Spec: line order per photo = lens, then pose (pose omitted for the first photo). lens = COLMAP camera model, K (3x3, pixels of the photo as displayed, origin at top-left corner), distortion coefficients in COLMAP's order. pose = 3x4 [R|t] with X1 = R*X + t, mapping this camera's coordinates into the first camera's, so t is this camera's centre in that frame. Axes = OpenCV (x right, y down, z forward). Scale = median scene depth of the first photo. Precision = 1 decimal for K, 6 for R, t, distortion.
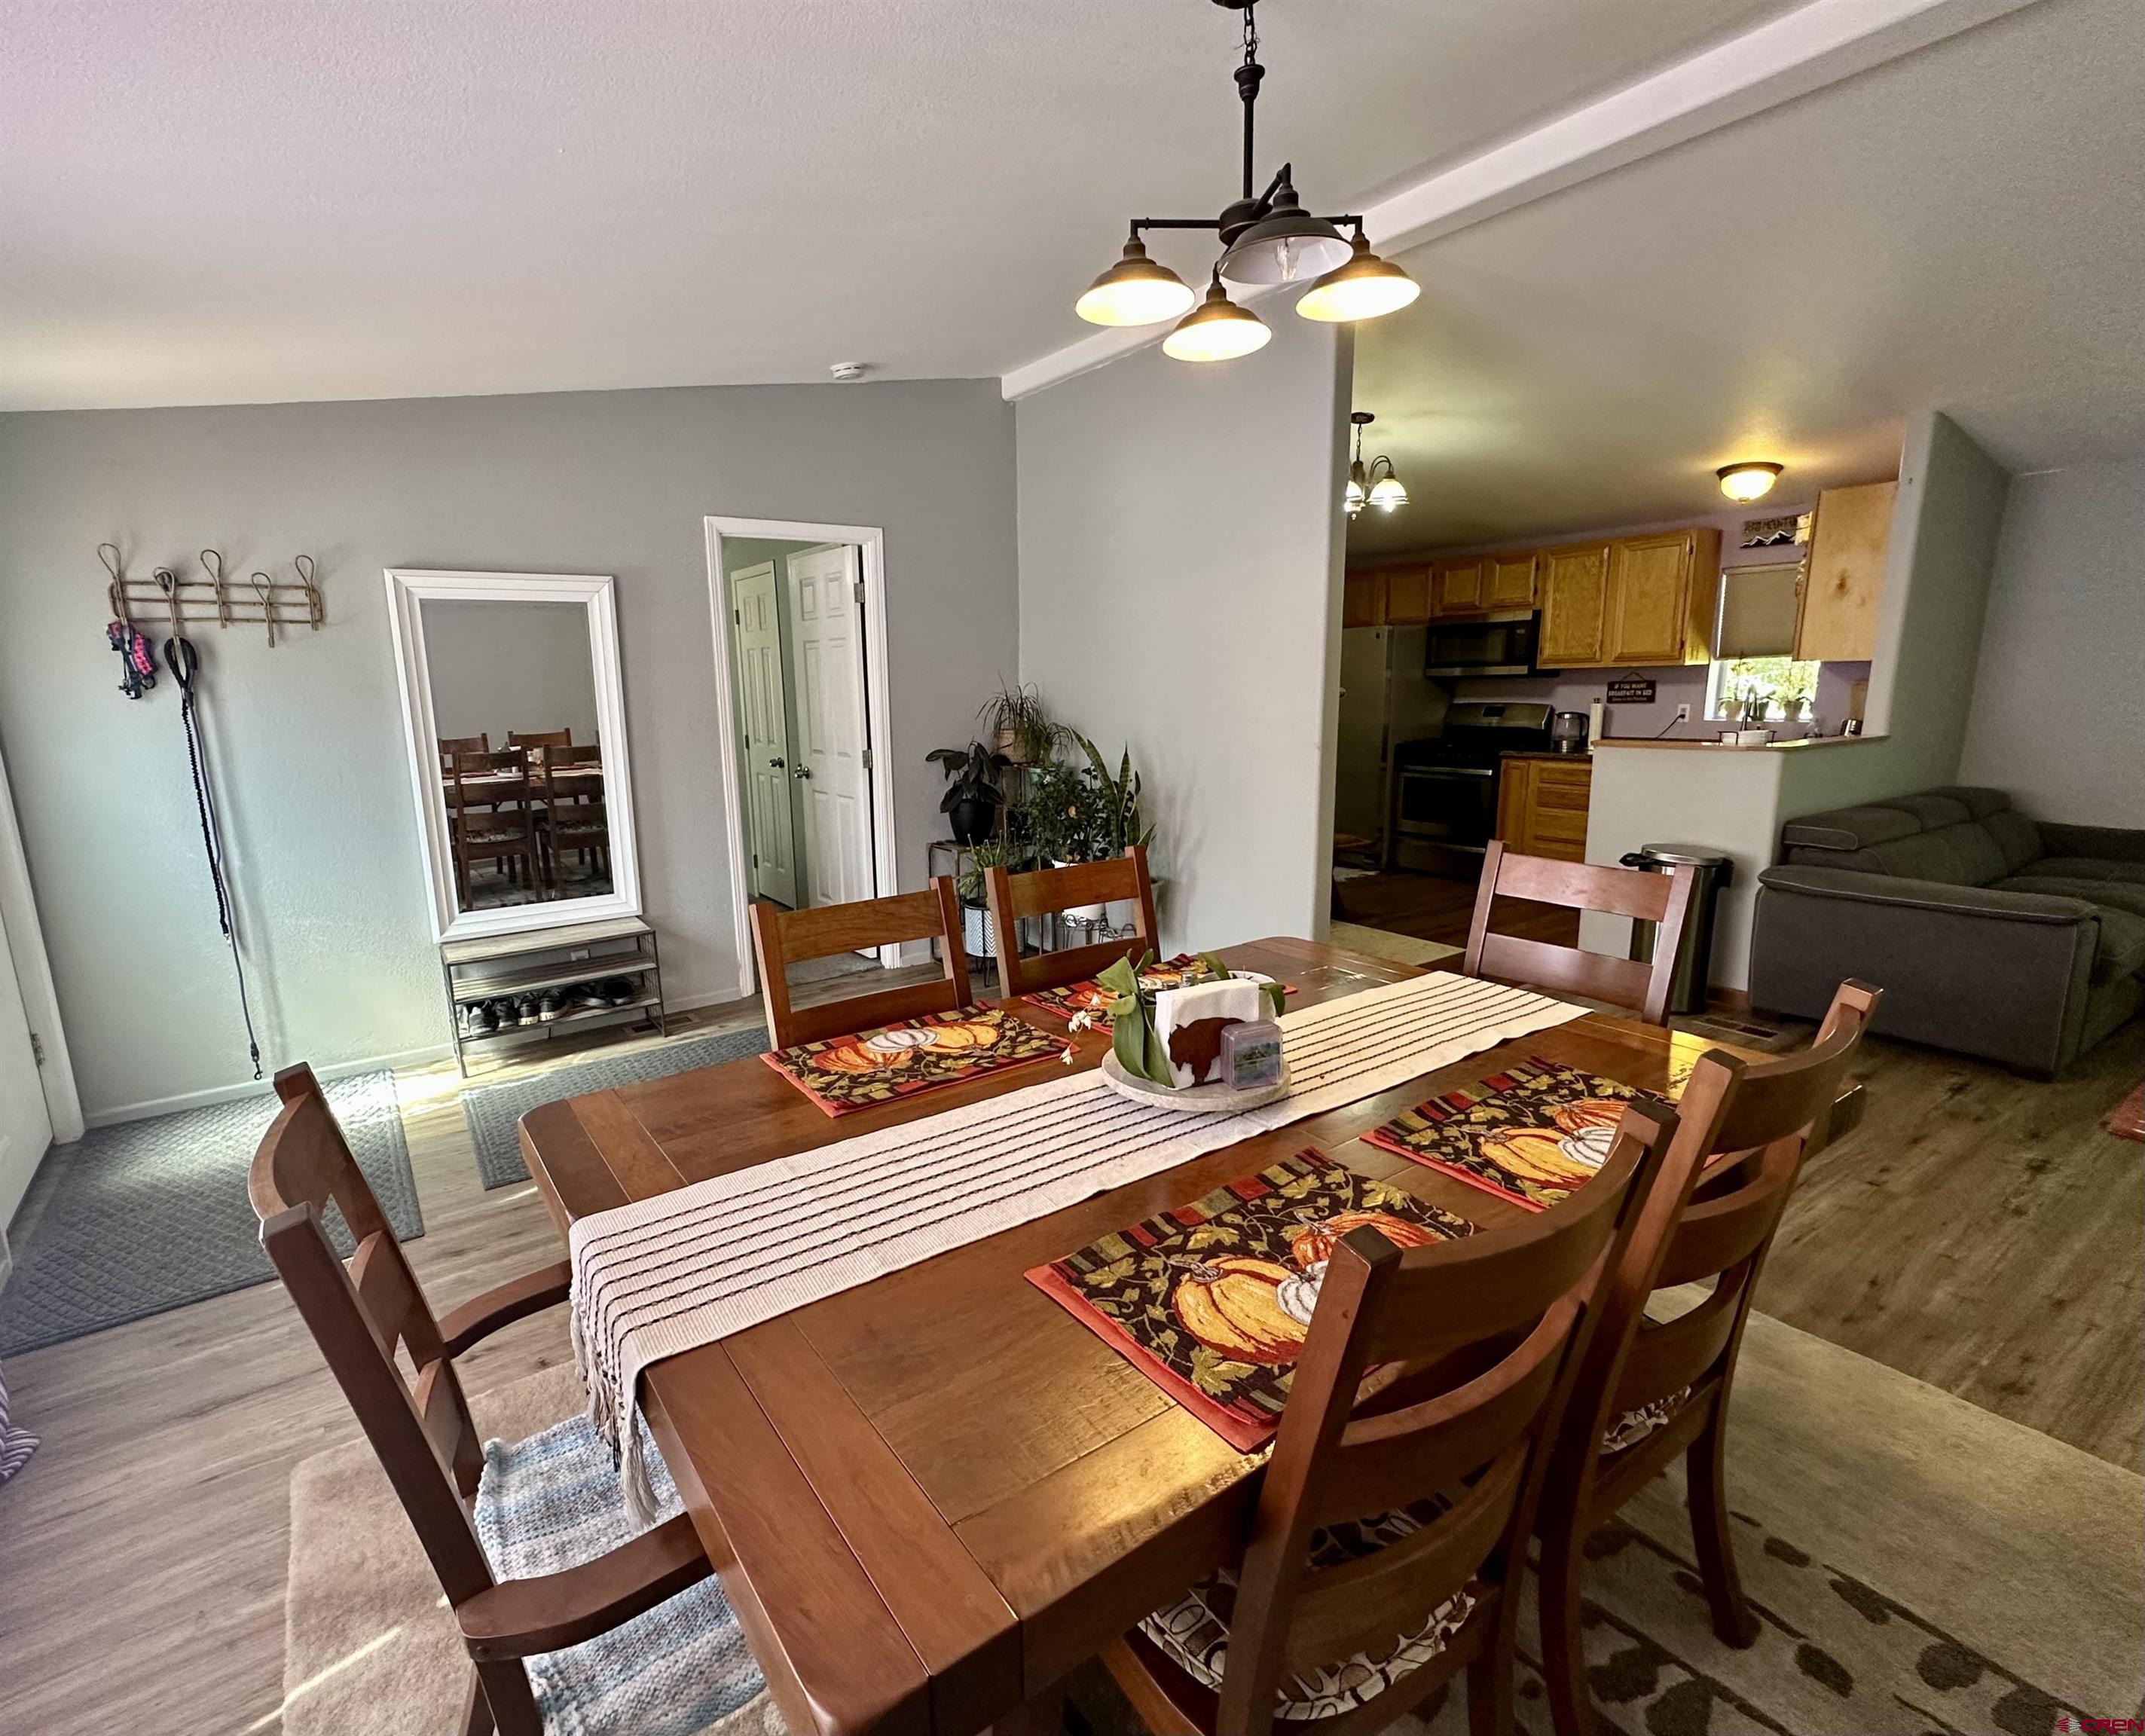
lens RADIAL K [[1020.9, 0, 1000.6], [0, 1020.9, 892.0], [0, 0, 1]] dist [-0.003308, -0.000175]
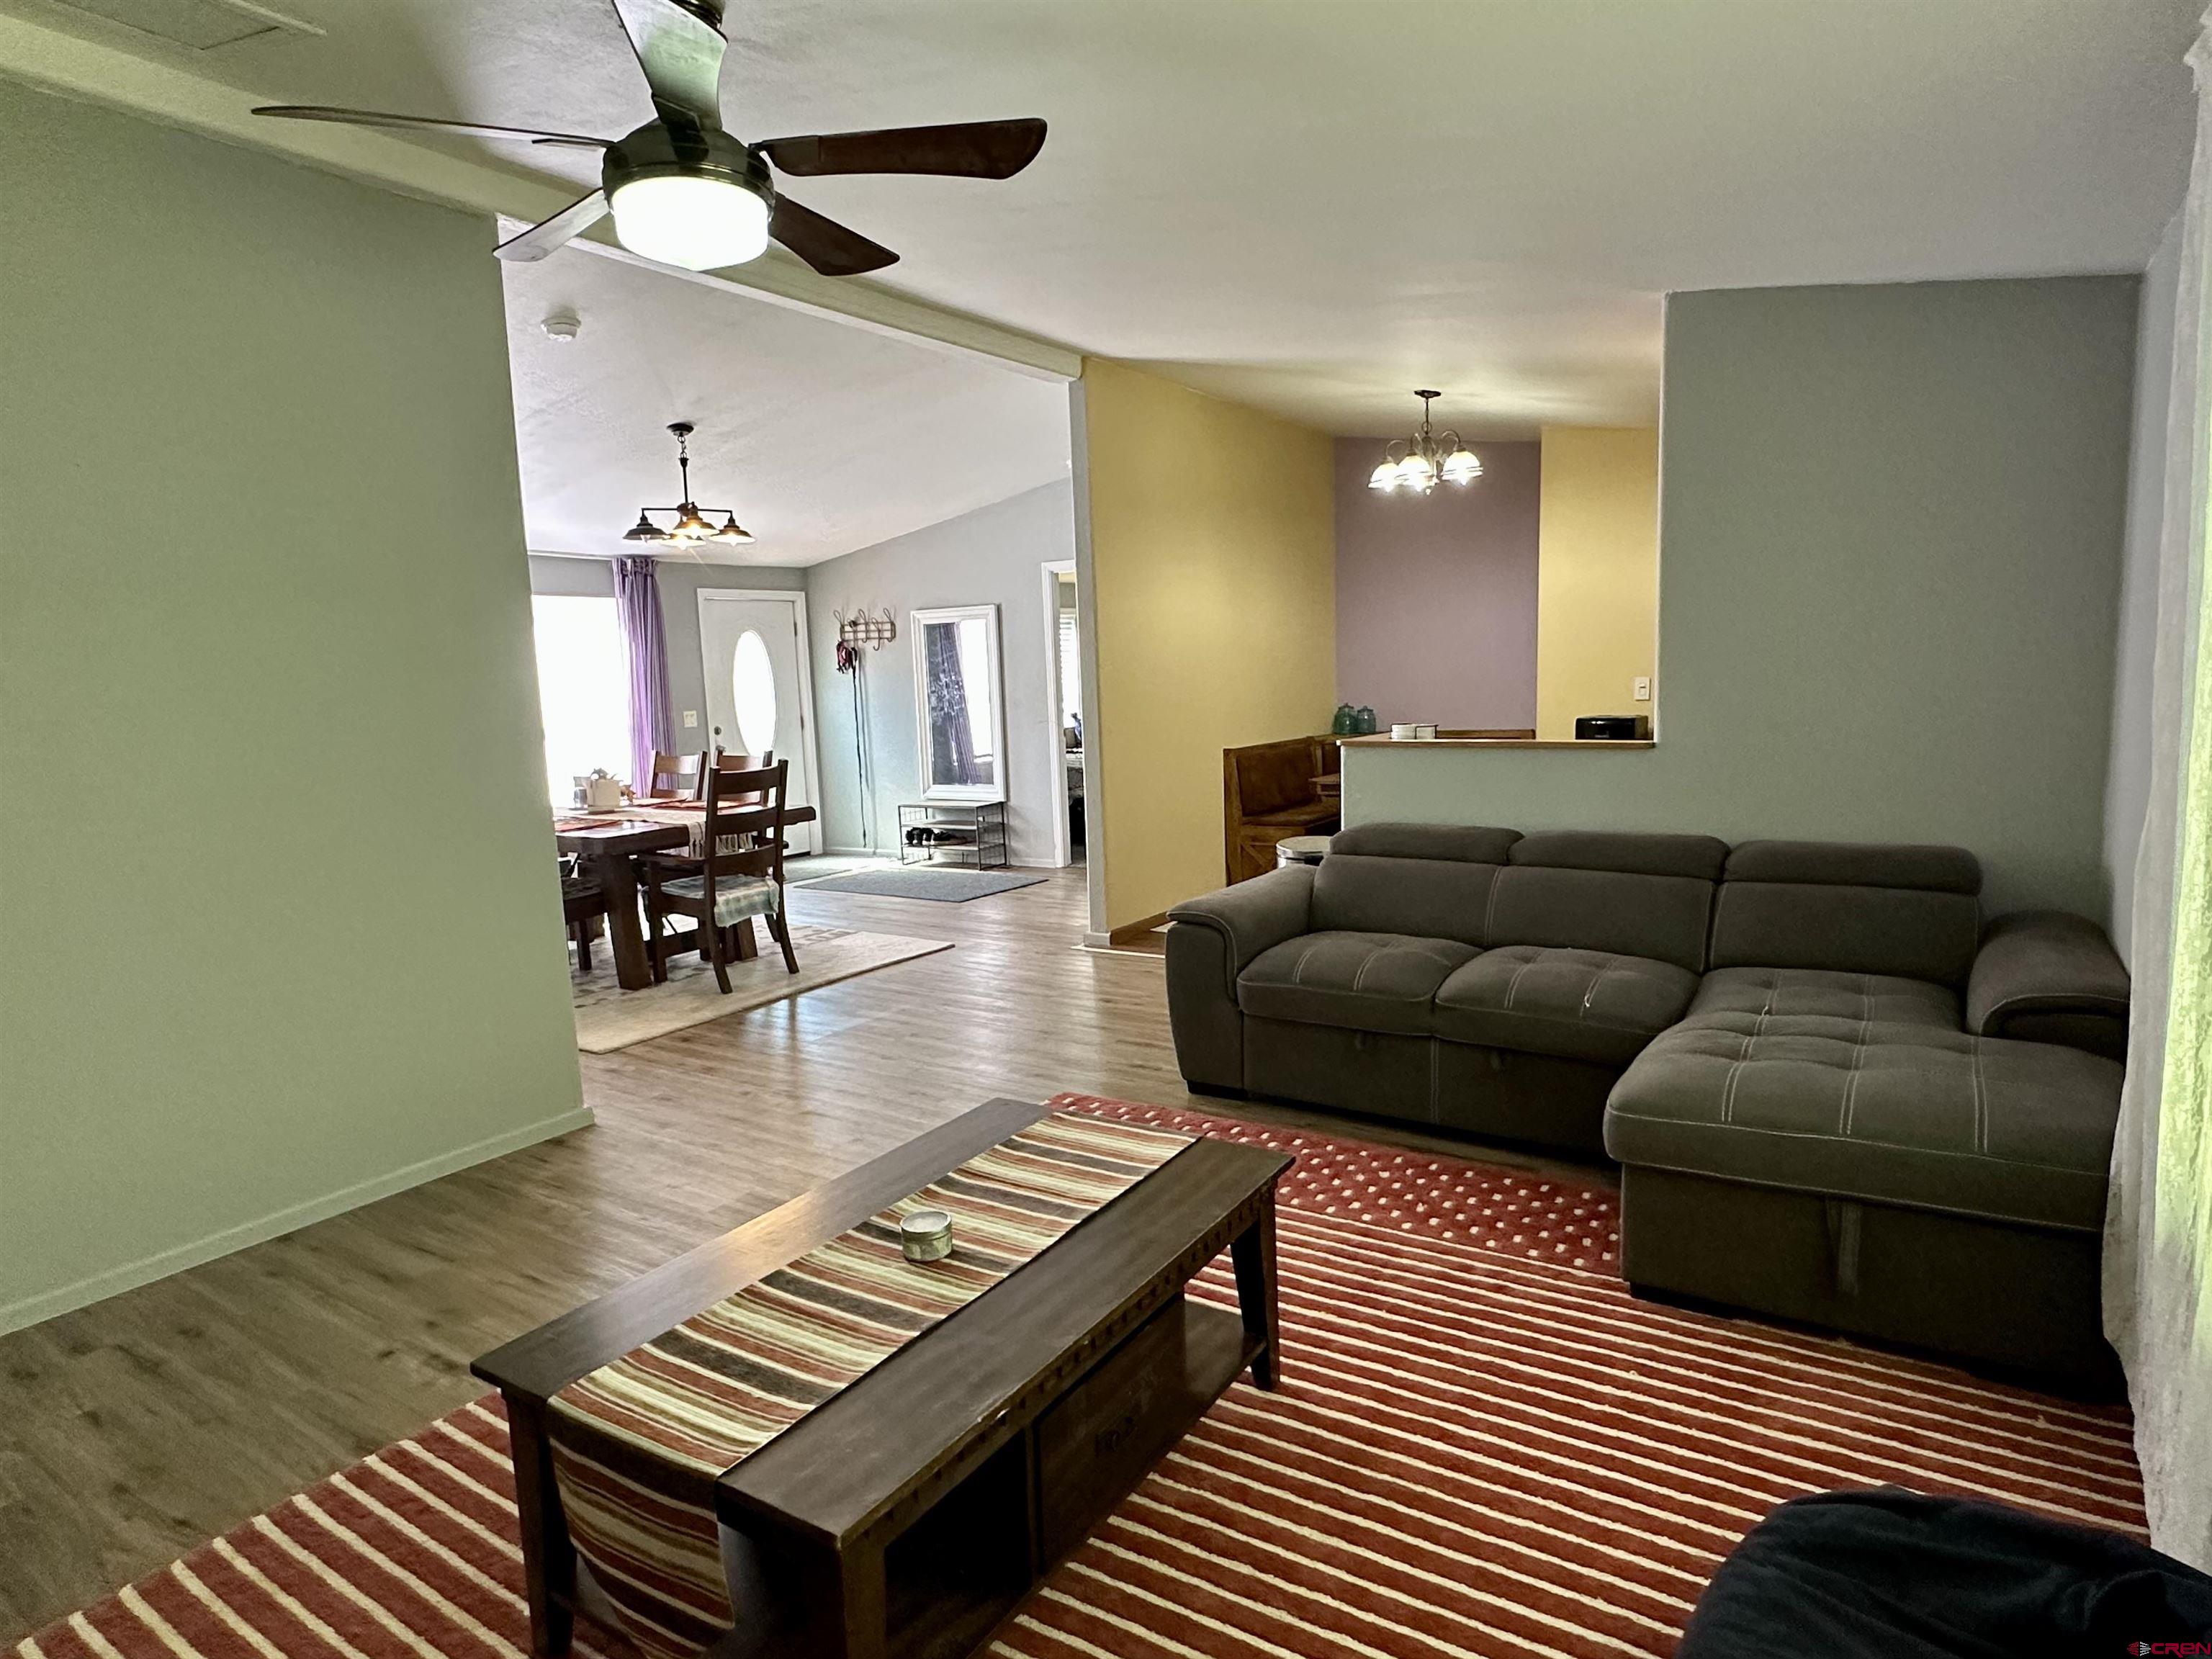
lens RADIAL K [[1254.6, 0, 1098.8], [0, 1254.6, 834.0], [0, 0, 1]] dist [0.003852, -0.001030]
pose [[0.383970, 0.128990, -0.914291, 1.140289], [-0.160888, 0.984393, 0.071313, -0.069001], [0.909220, 0.119716, 0.398731, 0.231287]]
